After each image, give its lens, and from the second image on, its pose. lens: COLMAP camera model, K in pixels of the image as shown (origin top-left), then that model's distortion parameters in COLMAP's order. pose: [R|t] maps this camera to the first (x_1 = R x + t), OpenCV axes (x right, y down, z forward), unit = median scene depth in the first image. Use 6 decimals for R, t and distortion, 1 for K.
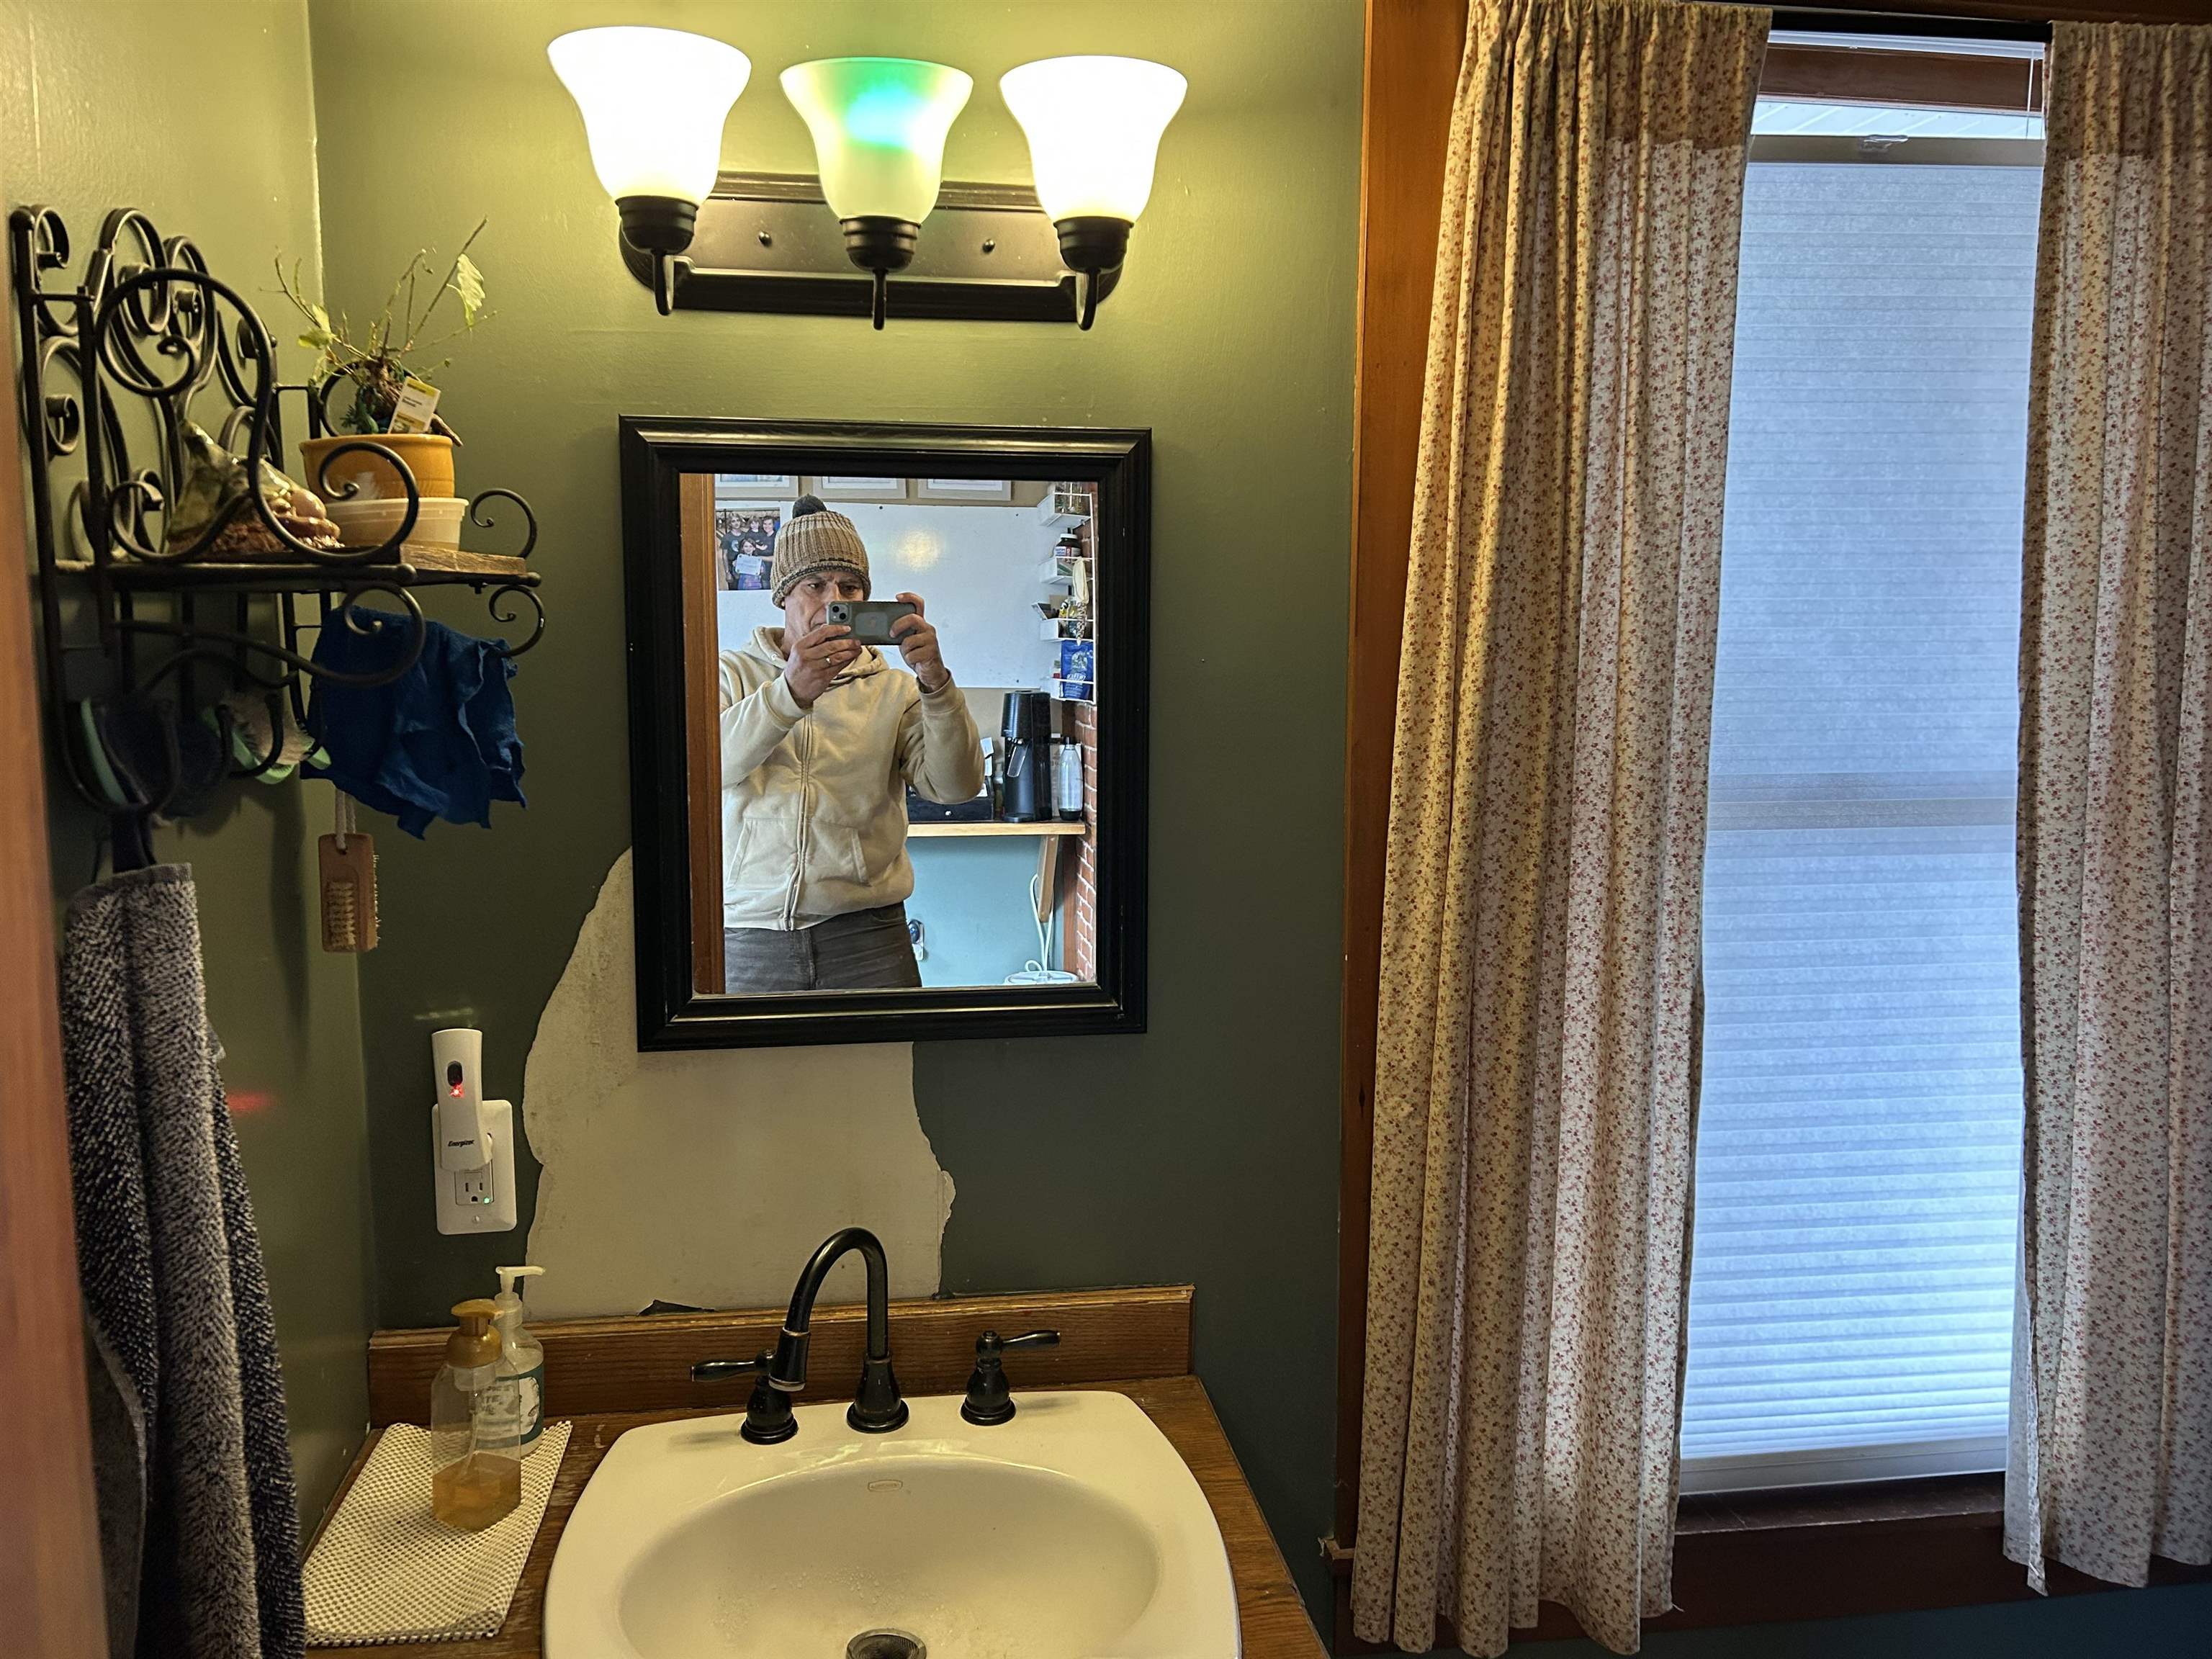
lens RADIAL K [[1664.0, 0, 1097.5], [0, 1664.0, 812.6], [0, 0, 1]] dist [0.044716, -0.051226]
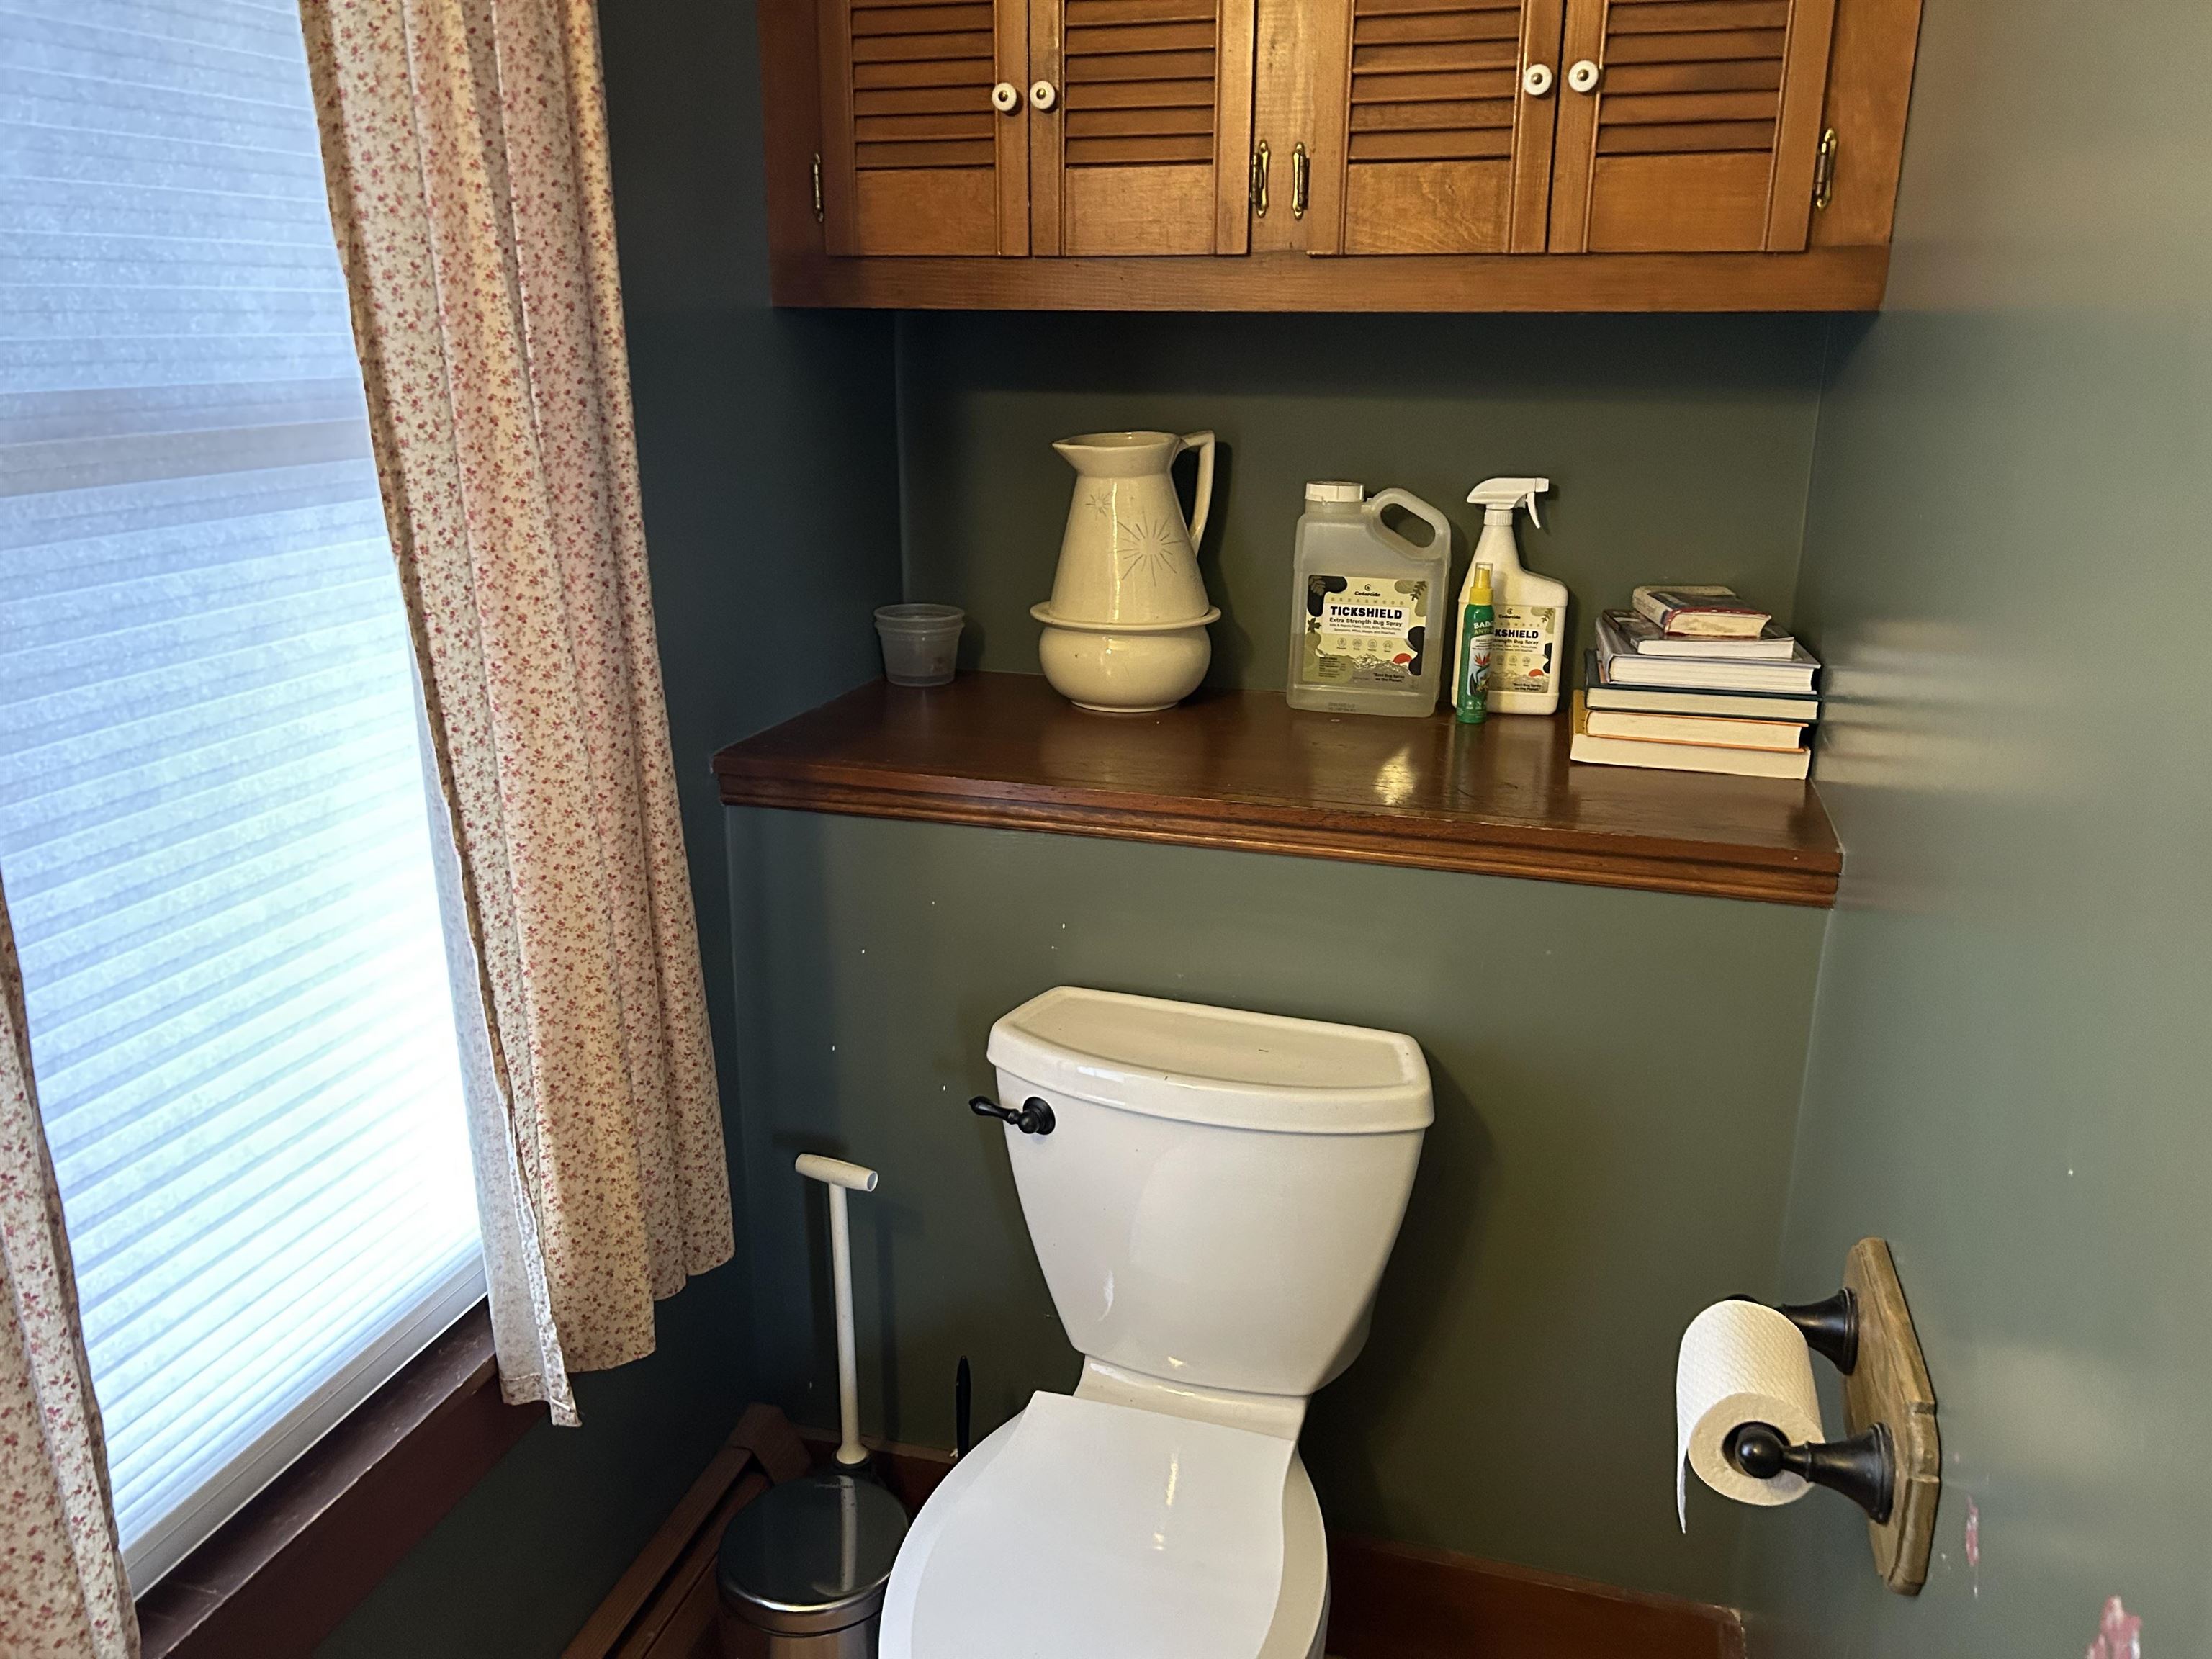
lens RADIAL K [[1664.0, 0, 1097.5], [0, 1664.0, 812.6], [0, 0, 1]] dist [0.044716, -0.051226]
pose [[0.415449, -0.257851, 0.872304, 0.042085], [0.099000, 0.966101, 0.238427, 0.014448], [-0.904213, -0.012696, 0.426893, 0.445298]]
